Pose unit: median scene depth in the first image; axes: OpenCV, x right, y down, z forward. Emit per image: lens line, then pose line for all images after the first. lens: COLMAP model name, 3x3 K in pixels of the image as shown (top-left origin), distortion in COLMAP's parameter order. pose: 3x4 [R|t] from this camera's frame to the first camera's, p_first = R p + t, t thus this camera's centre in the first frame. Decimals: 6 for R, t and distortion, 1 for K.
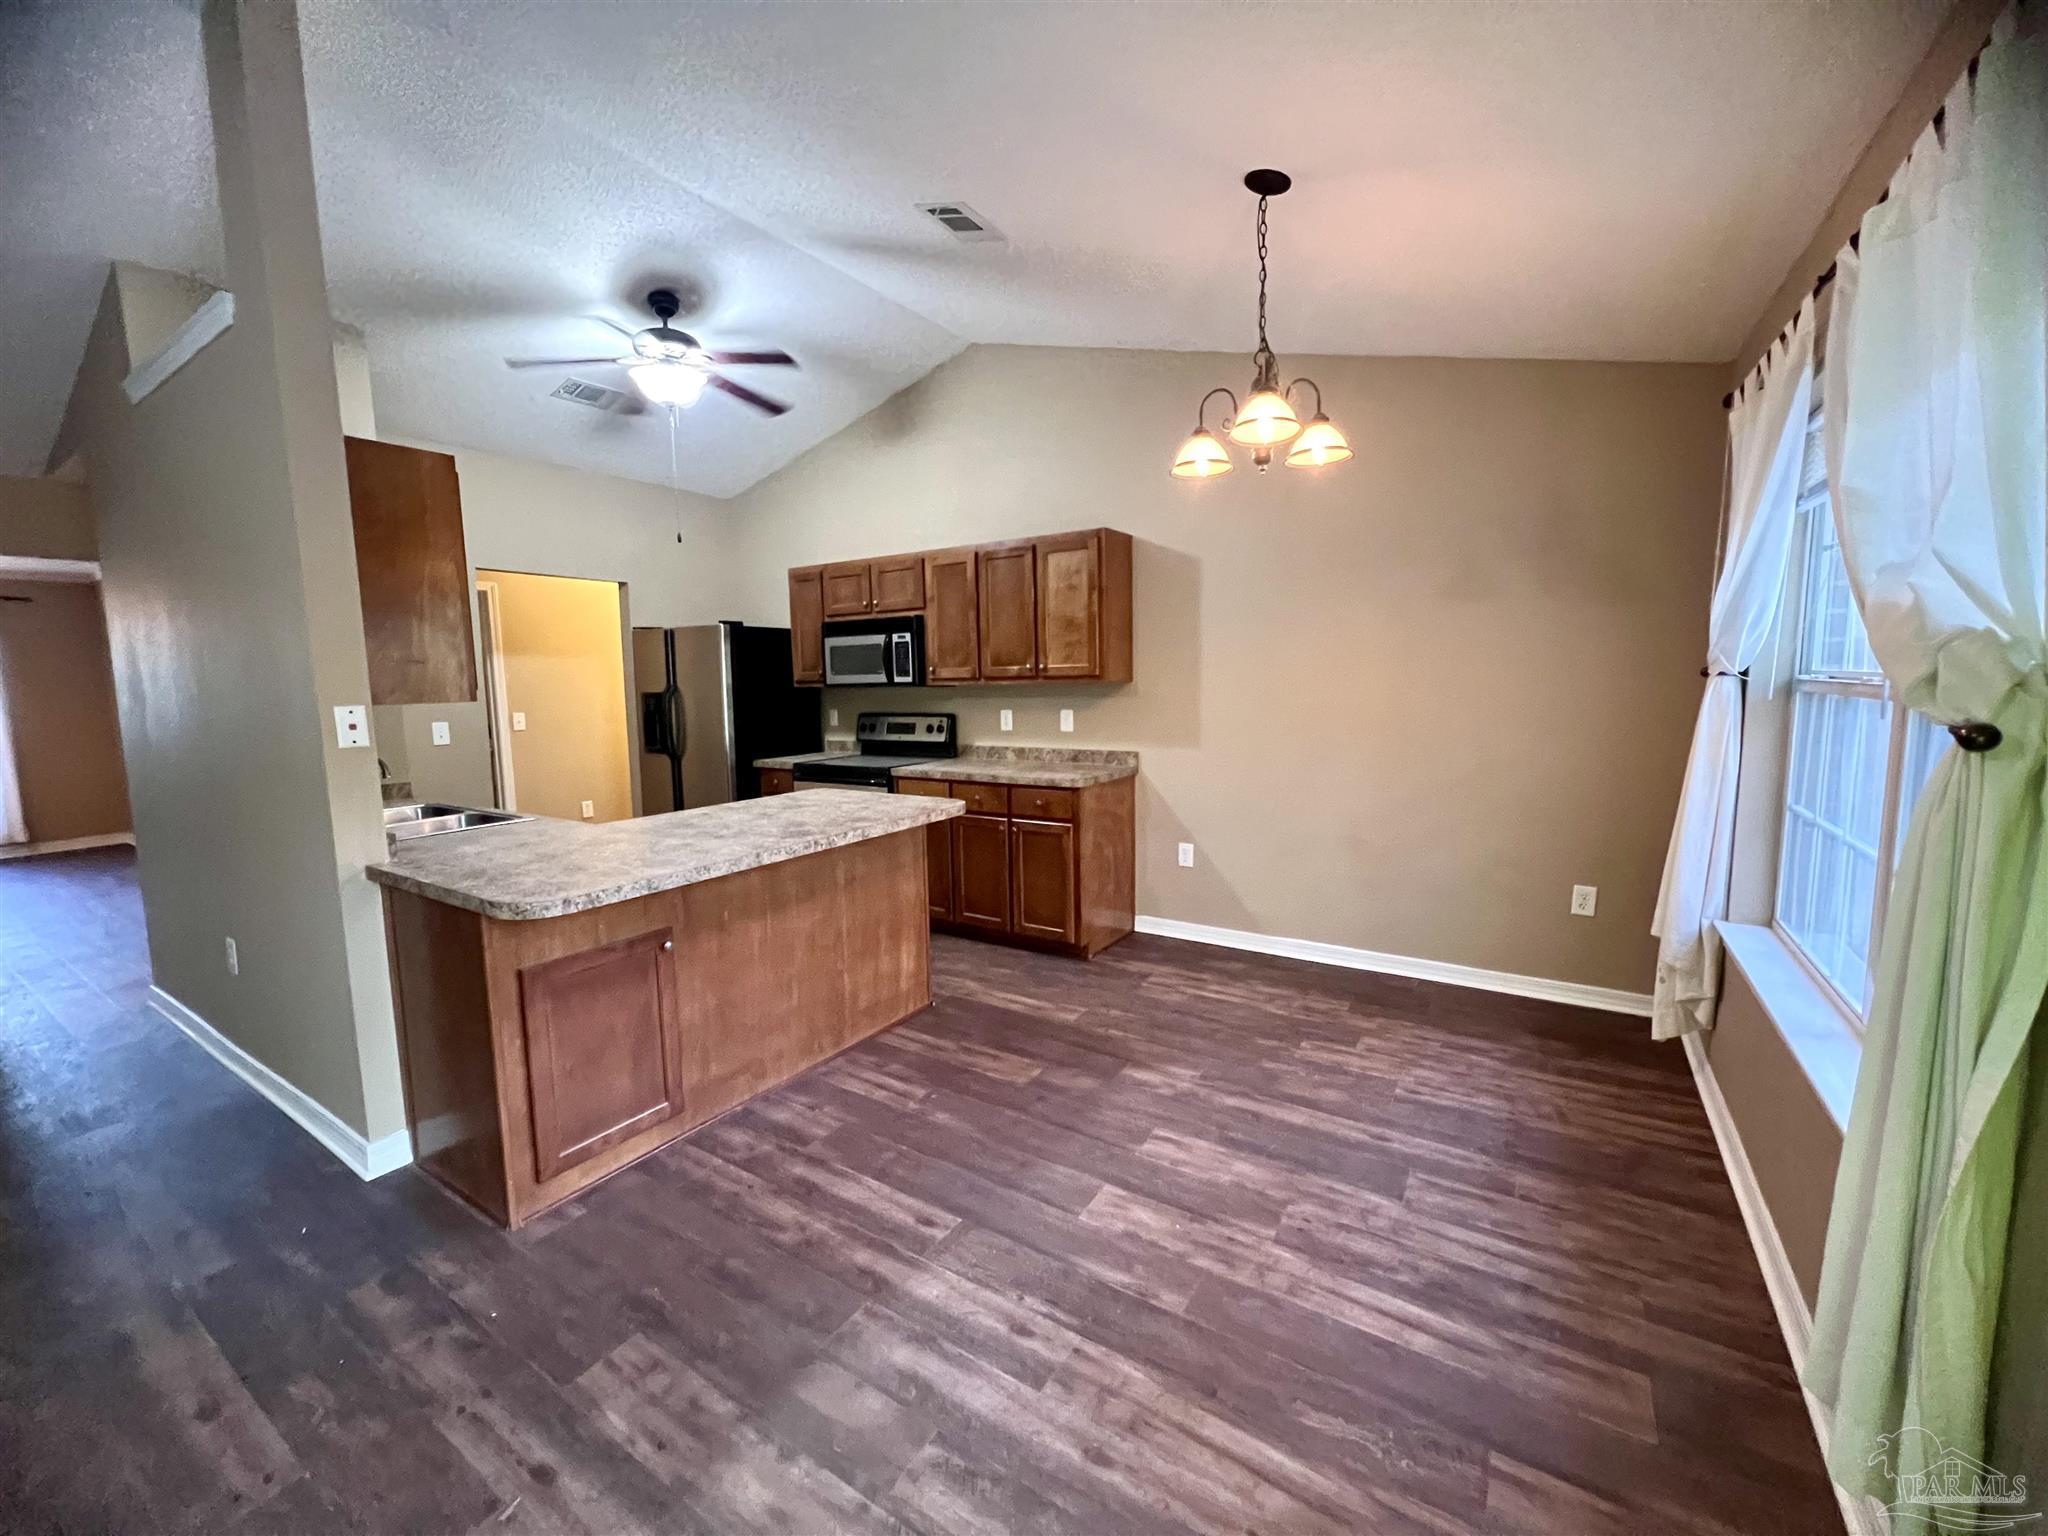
lens RADIAL K [[811.2, 0, 1020.6], [0, 811.2, 768.0], [0, 0, 1]] dist [-0.002867, 0.000858]
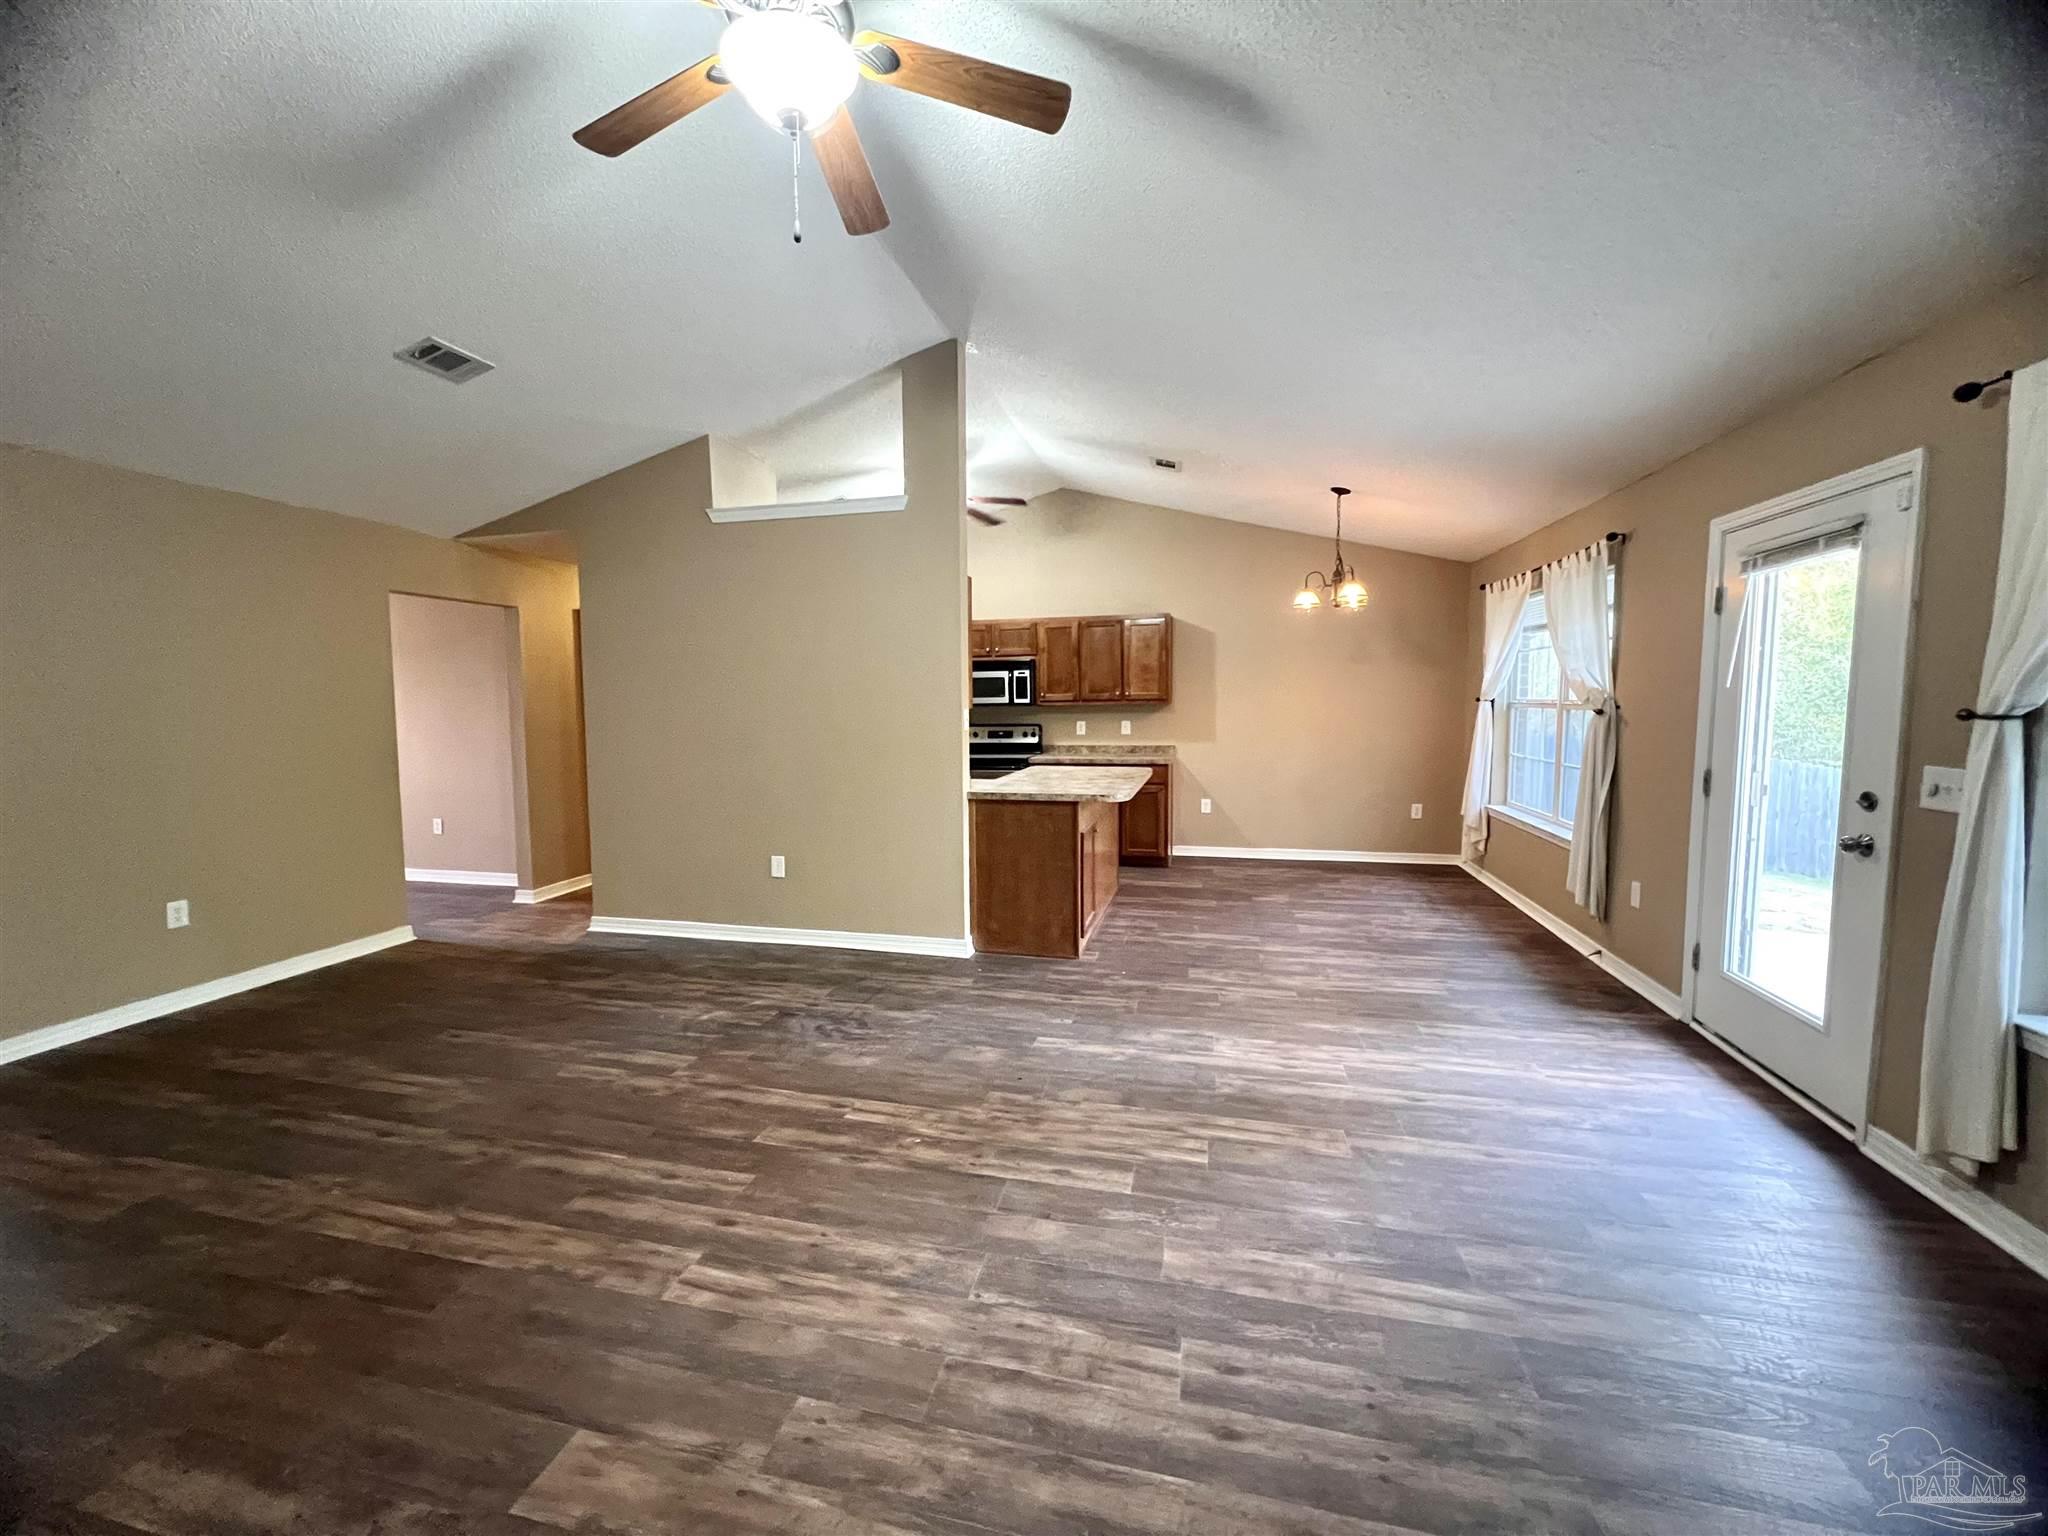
lens RADIAL K [[811.2, 0, 1011.1], [0, 811.2, 766.2], [0, 0, 1]] dist [-0.002867, 0.000858]
pose [[0.945180, -0.016592, 0.326127, -0.751298], [0.029204, 0.999001, -0.033816, 0.072162], [-0.325240, 0.041487, 0.944721, -0.481914]]
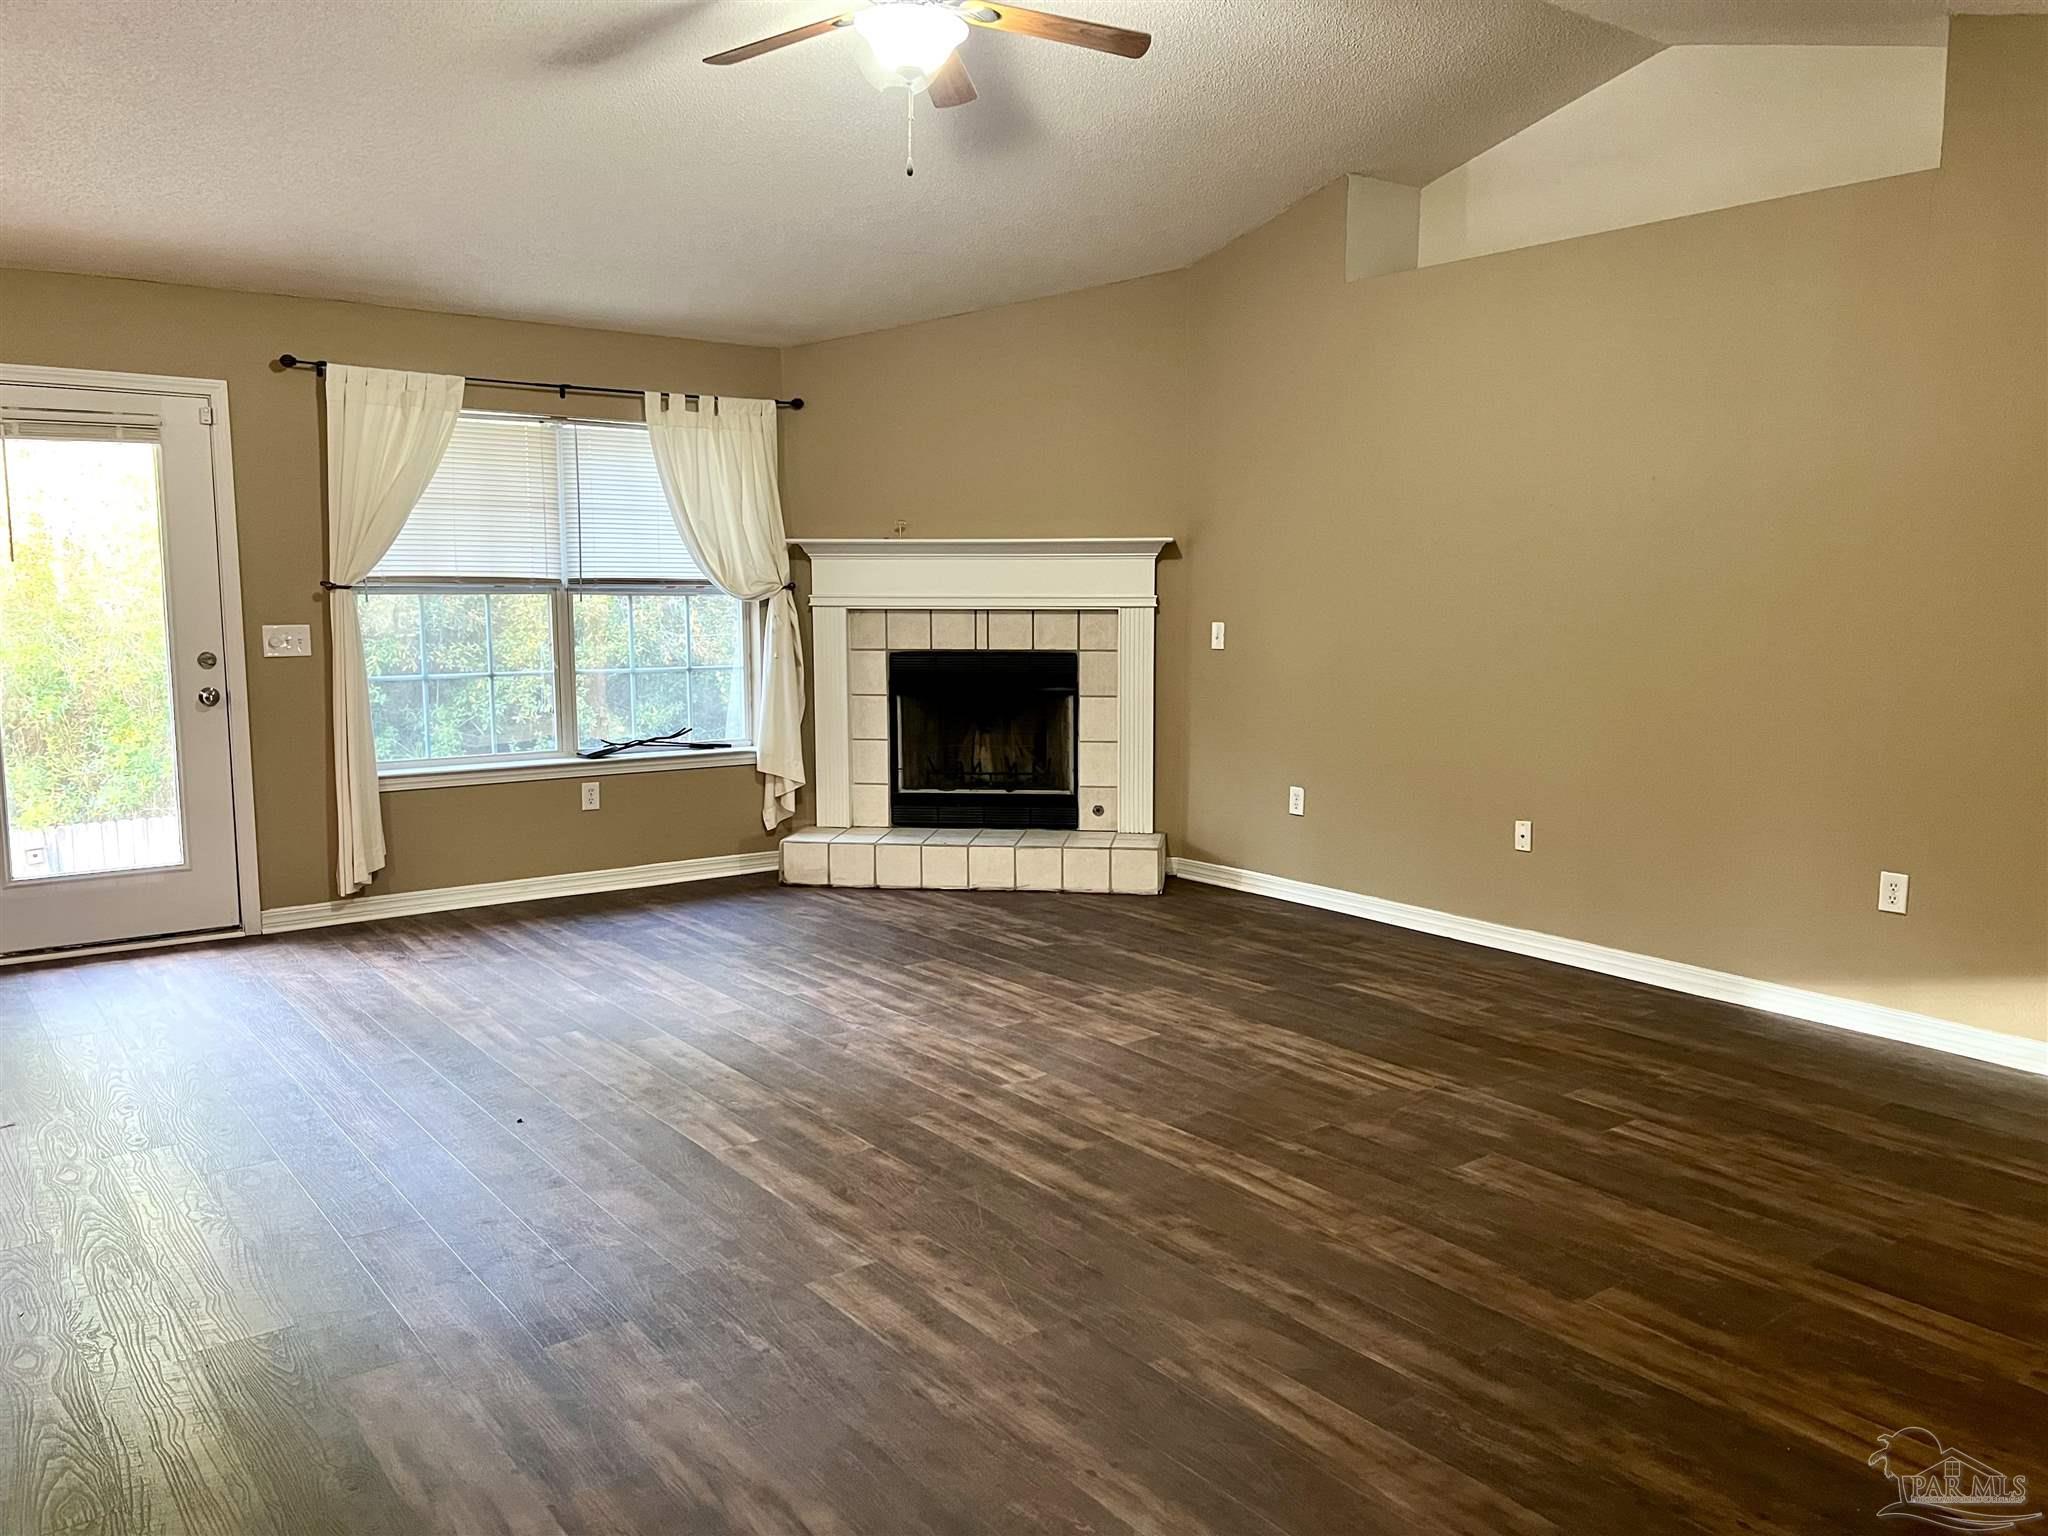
lens RADIAL K [[1526.4, 0, 1024.7], [0, 1526.4, 765.7], [0, 0, 1]] dist [0.032608, -0.023937]
pose [[-0.939333, -0.028349, 0.341833, -1.130336], [0.054111, 0.971852, 0.229292, -0.091780], [-0.338711, 0.233879, -0.911359, 0.935483]]
